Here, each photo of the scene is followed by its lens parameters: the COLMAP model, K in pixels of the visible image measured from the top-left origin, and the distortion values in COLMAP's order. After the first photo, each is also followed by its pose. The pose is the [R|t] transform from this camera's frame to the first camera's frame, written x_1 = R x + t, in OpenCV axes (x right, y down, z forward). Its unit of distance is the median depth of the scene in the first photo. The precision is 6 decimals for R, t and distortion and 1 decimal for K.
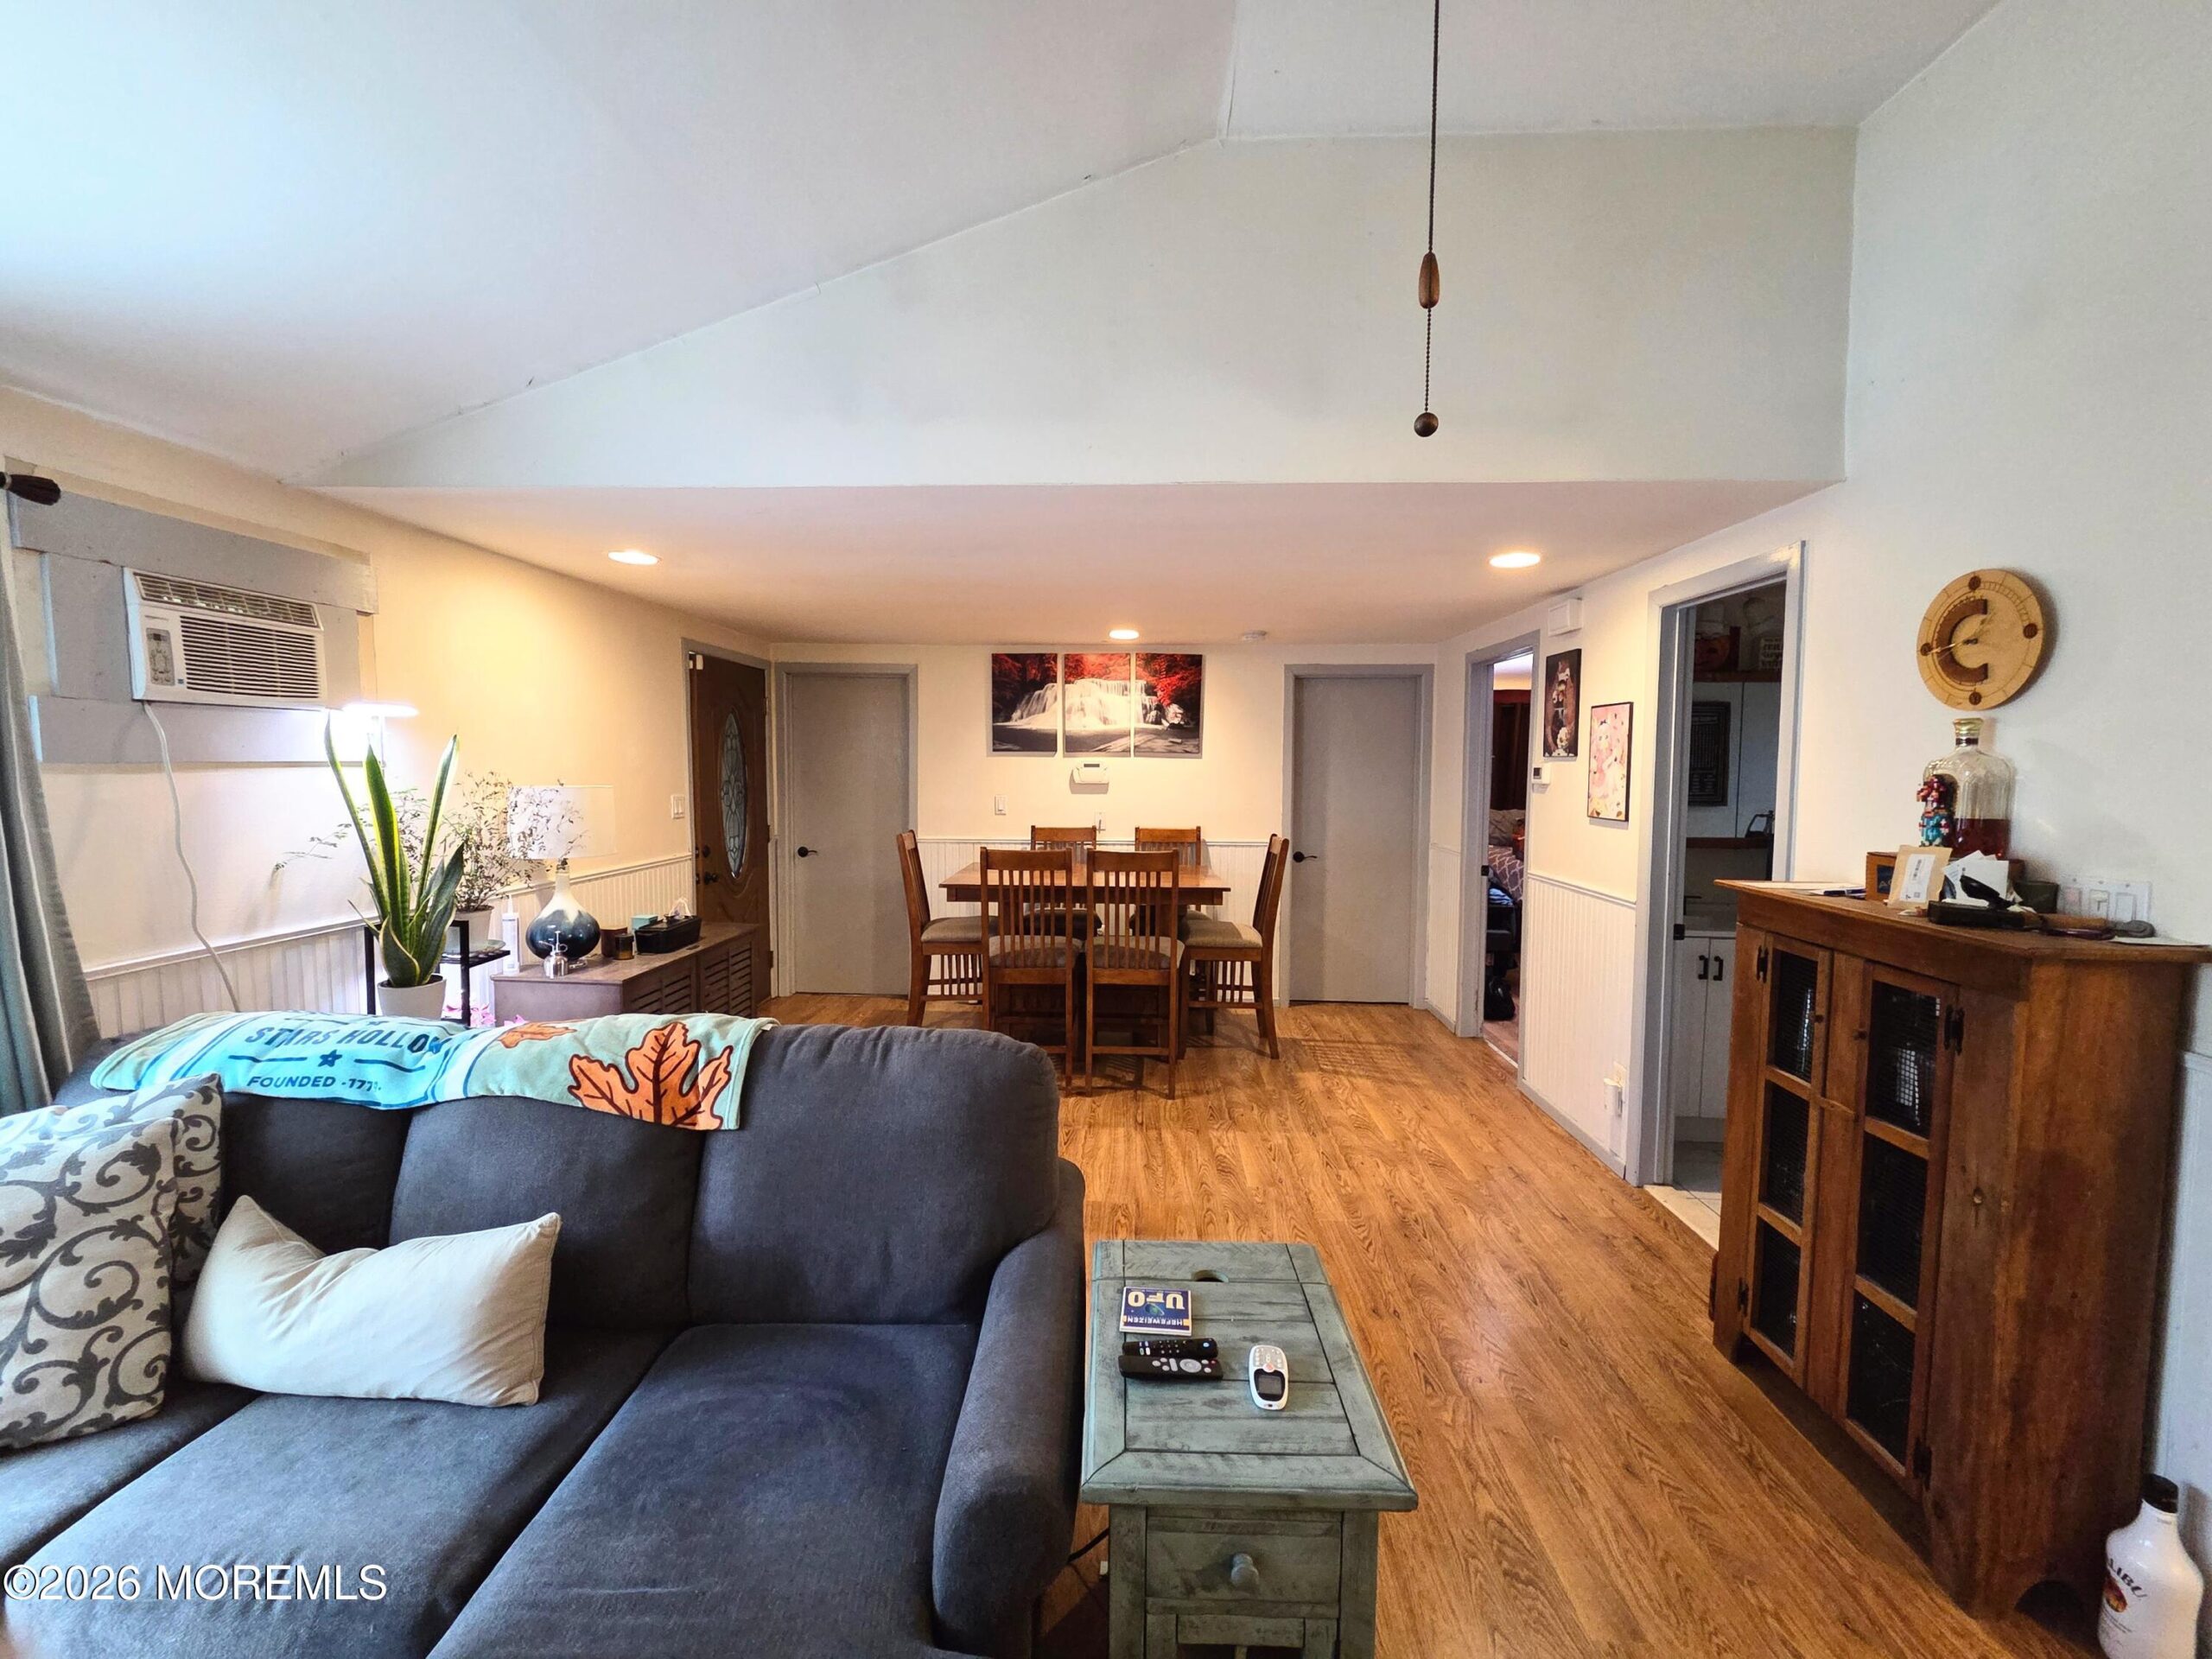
lens RADIAL K [[908.2, 0, 1100.3], [0, 908.2, 812.9], [0, 0, 1]] dist [0.007316, -0.002382]
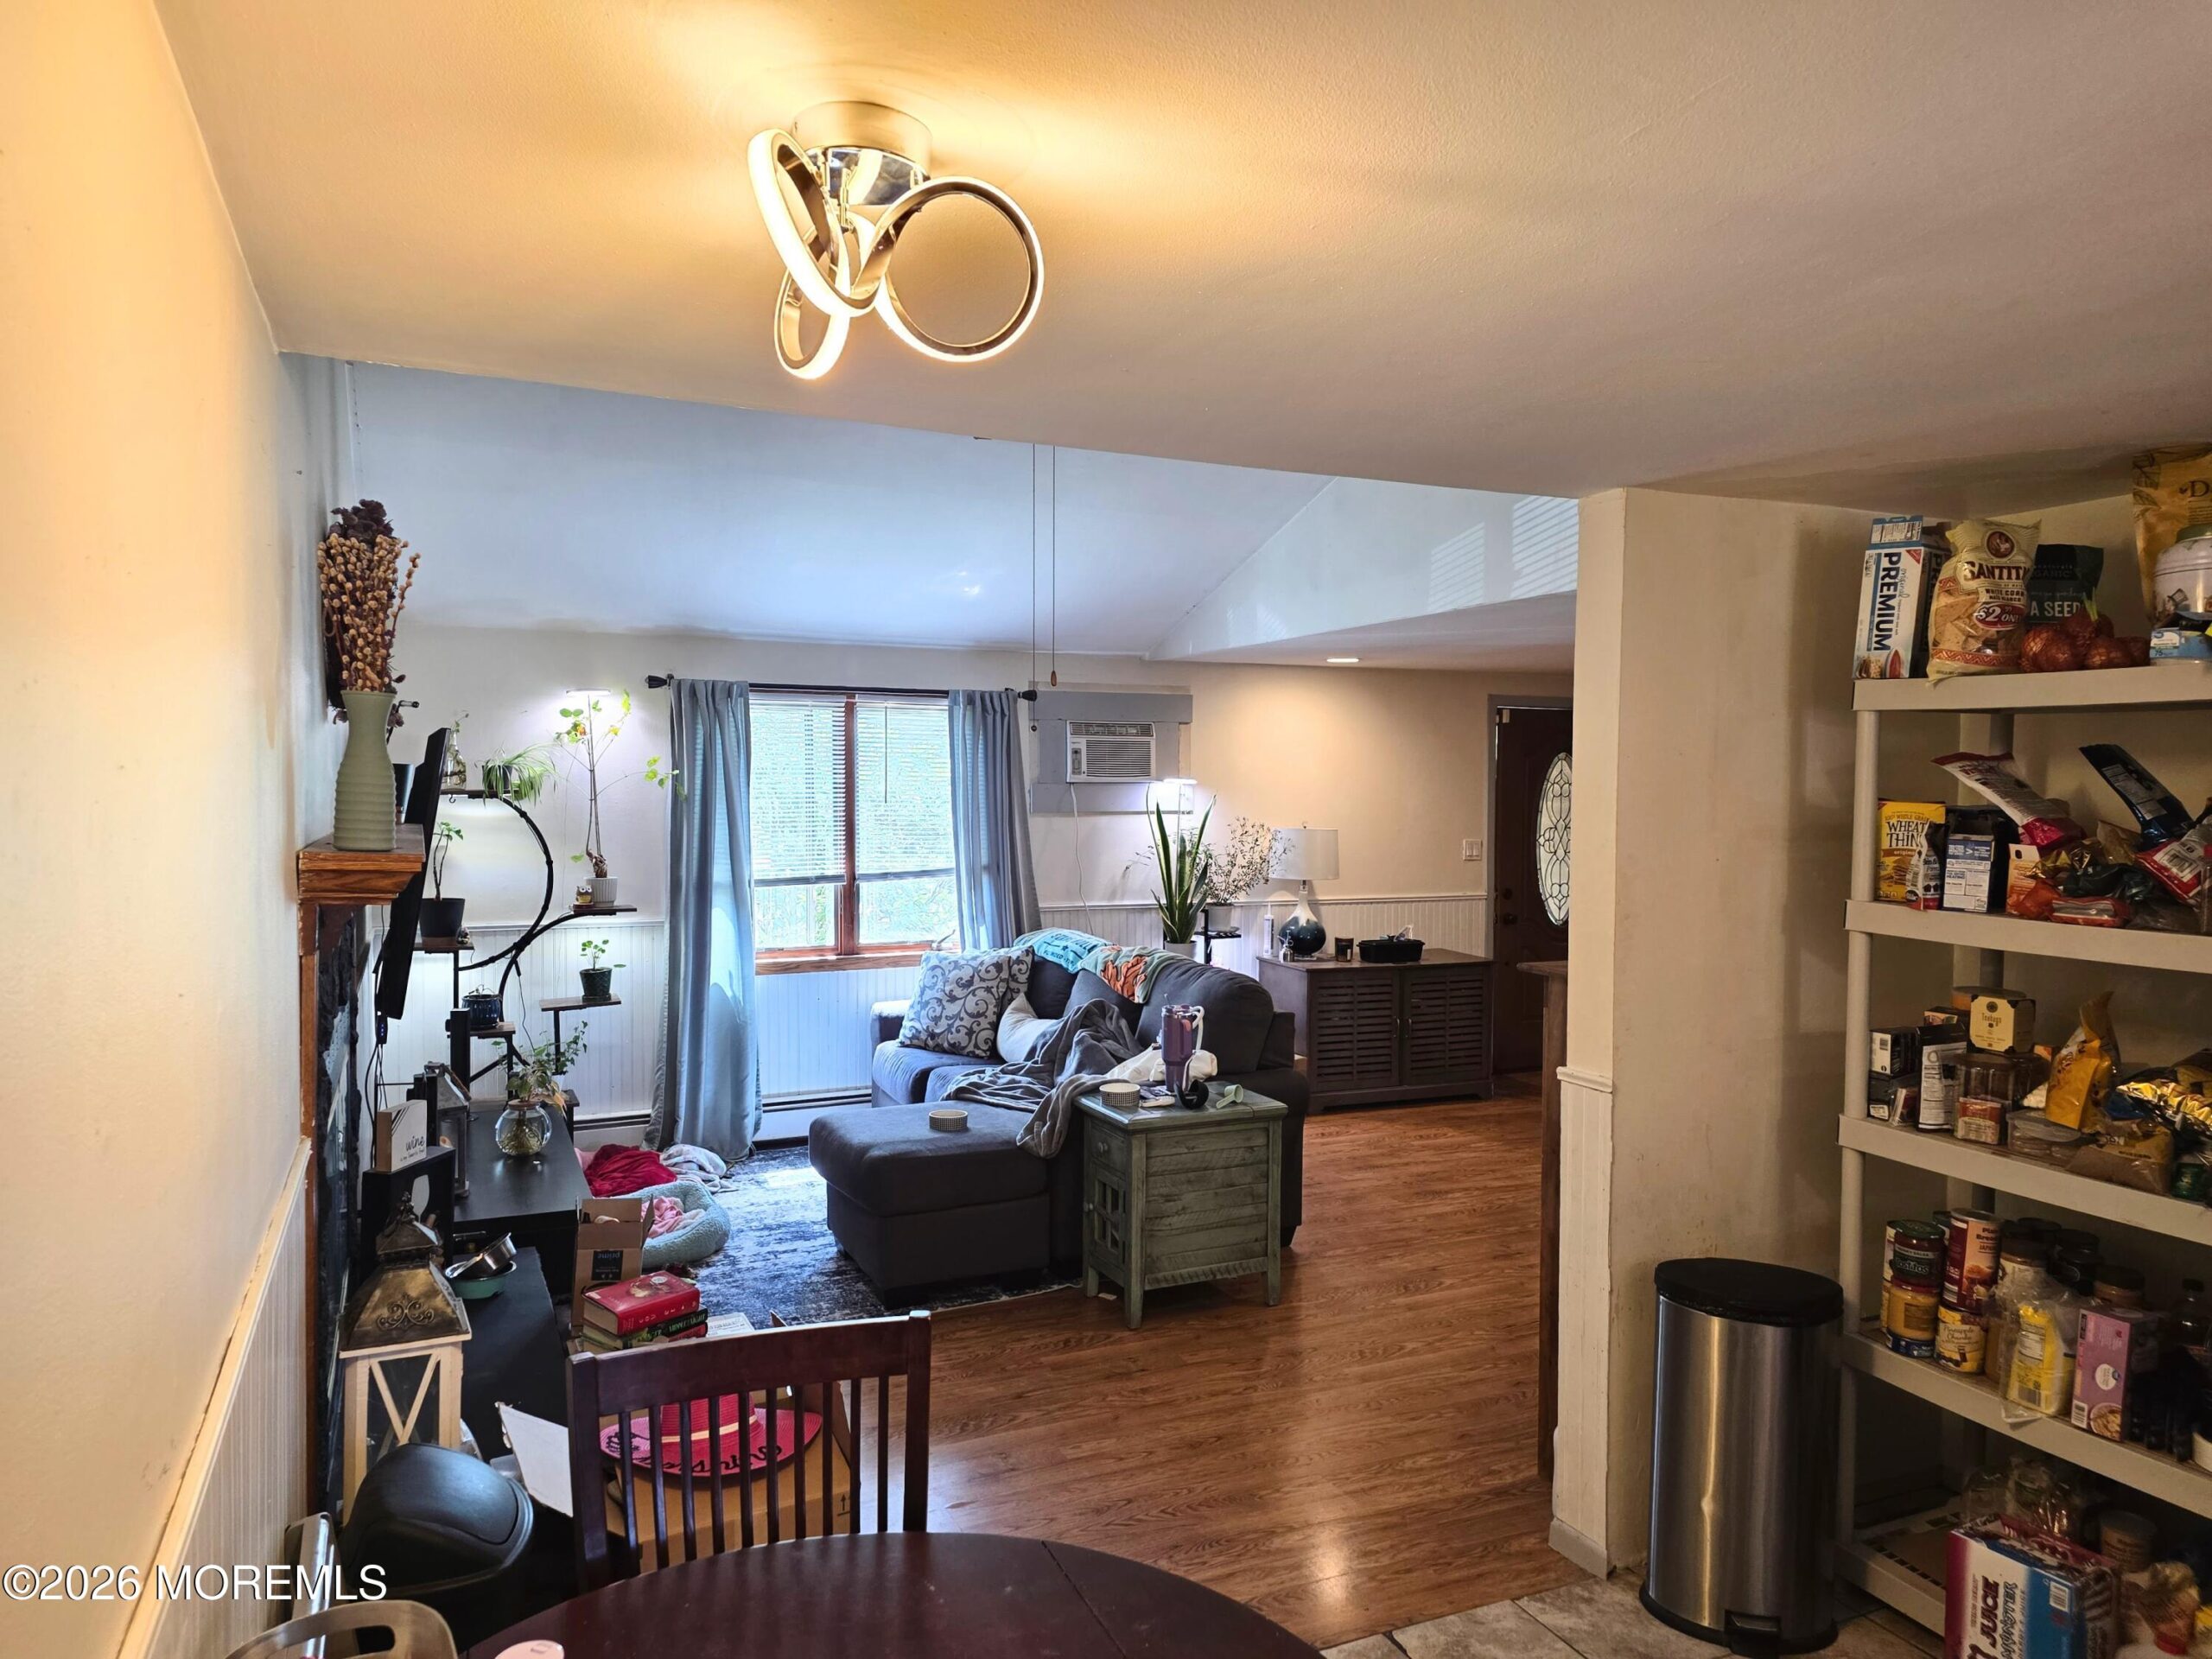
lens RADIAL K [[1460.7, 0, 1092.2], [0, 1460.7, 848.7], [0, 0, 1]] dist [0.068141, -0.046493]
pose [[0.454326, 0.039066, -0.889978, 1.104382], [-0.052769, 0.998464, 0.016889, -0.016455], [0.889271, 0.039290, 0.455690, -0.266860]]
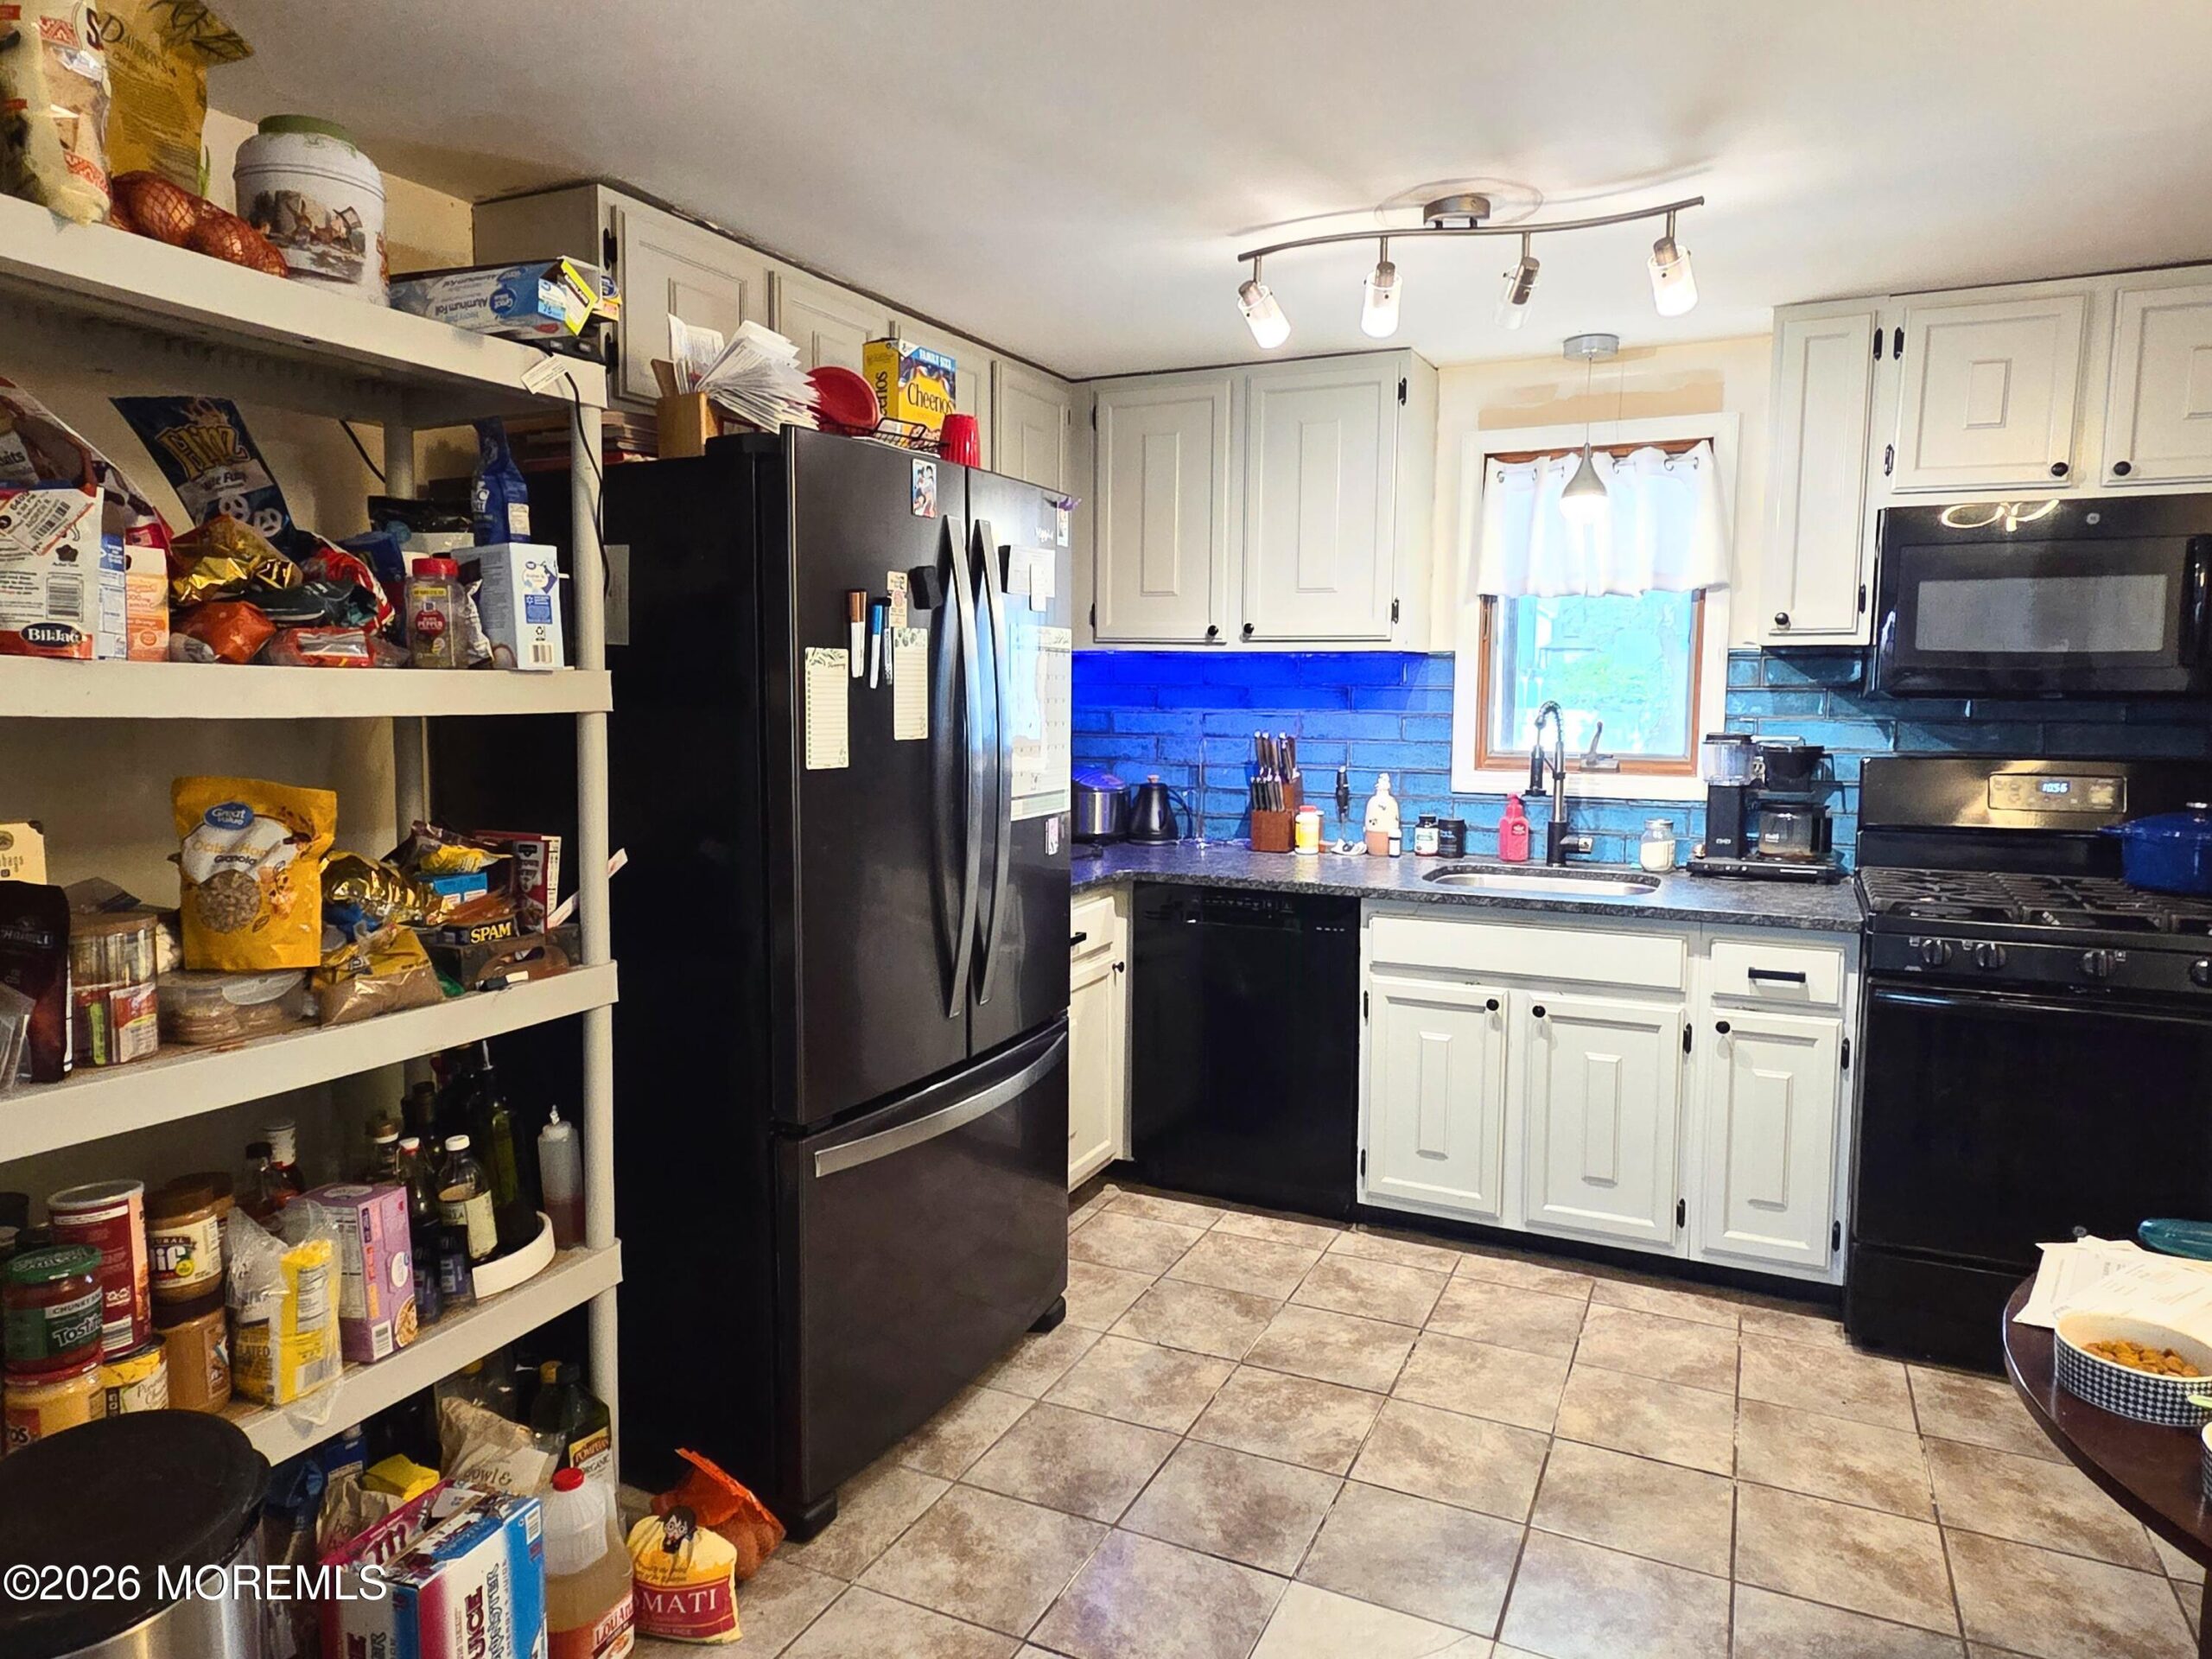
lens RADIAL K [[1382.5, 0, 1093.4], [0, 1382.5, 818.6], [0, 0, 1]] dist [0.004306, -0.000137]
pose [[0.391624, -0.090466, 0.915667, 0.405147], [0.047477, 0.995816, 0.078079, 0.030127], [-0.918900, 0.012895, 0.394281, 0.048218]]
